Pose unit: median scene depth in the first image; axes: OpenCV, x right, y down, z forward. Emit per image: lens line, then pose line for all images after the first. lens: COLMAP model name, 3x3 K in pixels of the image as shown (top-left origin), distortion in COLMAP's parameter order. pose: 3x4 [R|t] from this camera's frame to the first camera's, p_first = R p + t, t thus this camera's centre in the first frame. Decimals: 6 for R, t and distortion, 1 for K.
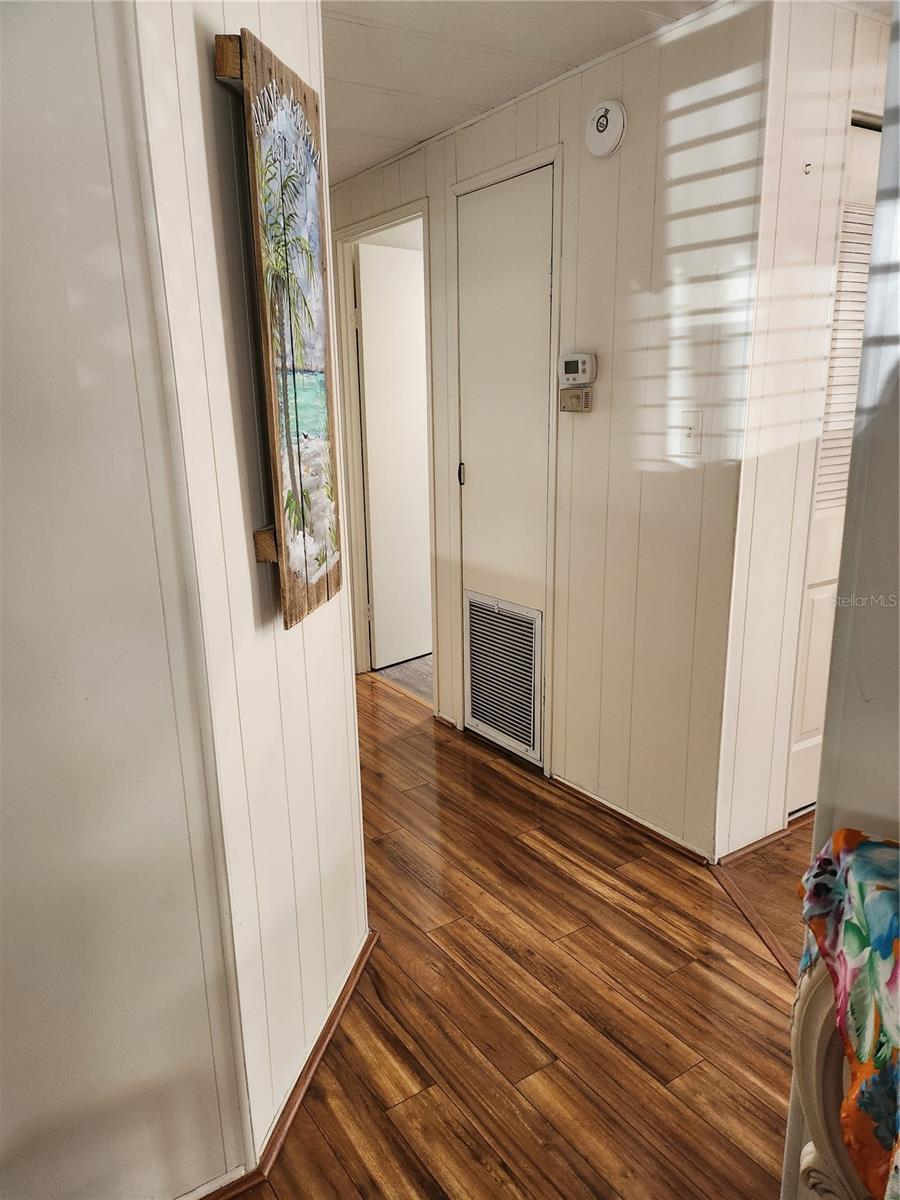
lens RADIAL K [[836.4, 0, 451.5], [0, 836.4, 603.5], [0, 0, 1]] dist [0.011984, -0.000454]
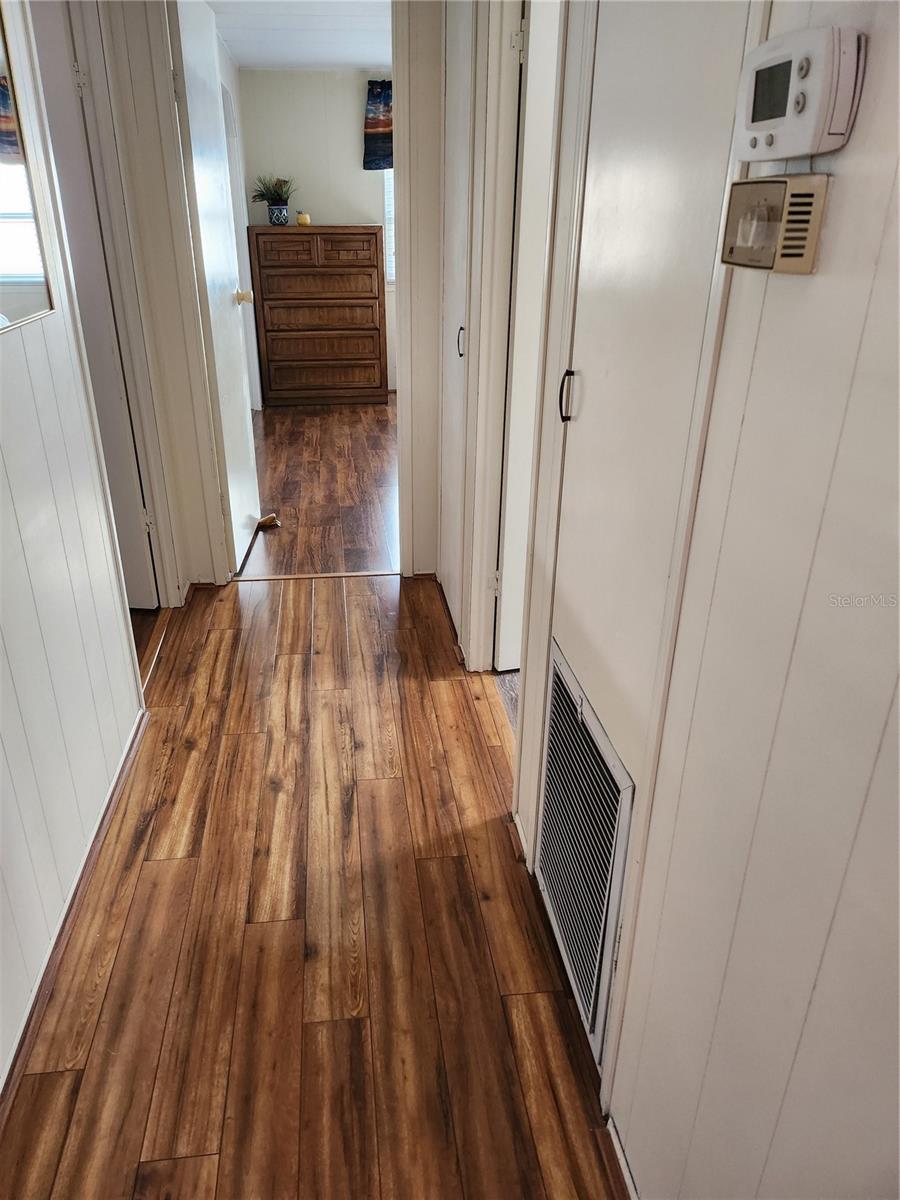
lens RADIAL K [[836.4, 0, 451.2], [0, 836.4, 600.3], [0, 0, 1]] dist [0.011984, -0.000454]
pose [[0.893135, 0.208732, -0.398422, 0.192863], [-0.129519, 0.967631, 0.216598, -0.170593], [0.430737, -0.141848, 0.891260, 0.693939]]
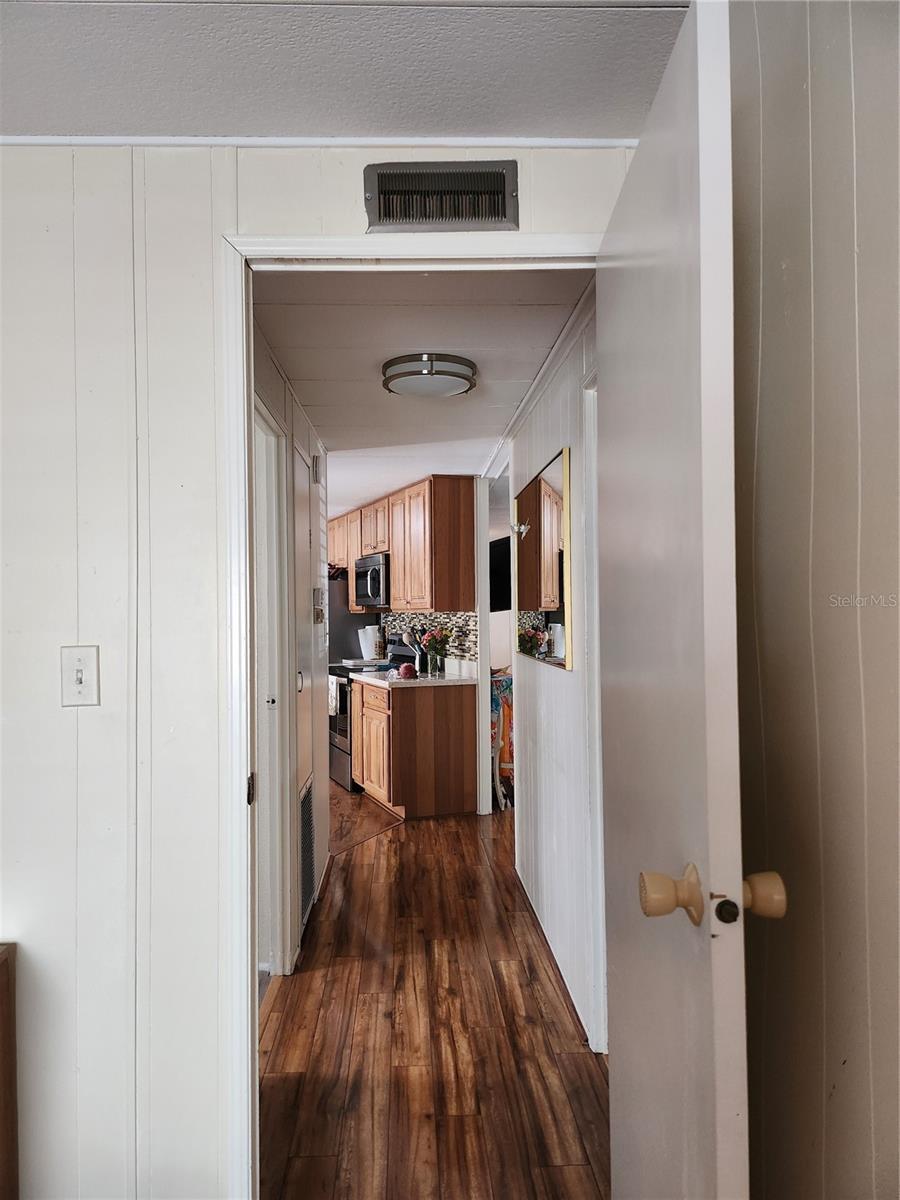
lens RADIAL K [[836.4, 0, 447.9], [0, 836.4, 602.5], [0, 0, 1]] dist [0.011984, -0.000454]
pose [[-0.850279, 0.034425, 0.525206, -0.857317], [0.151782, 0.971504, 0.182049, -0.506449], [-0.503973, 0.234509, -0.831274, 2.145224]]
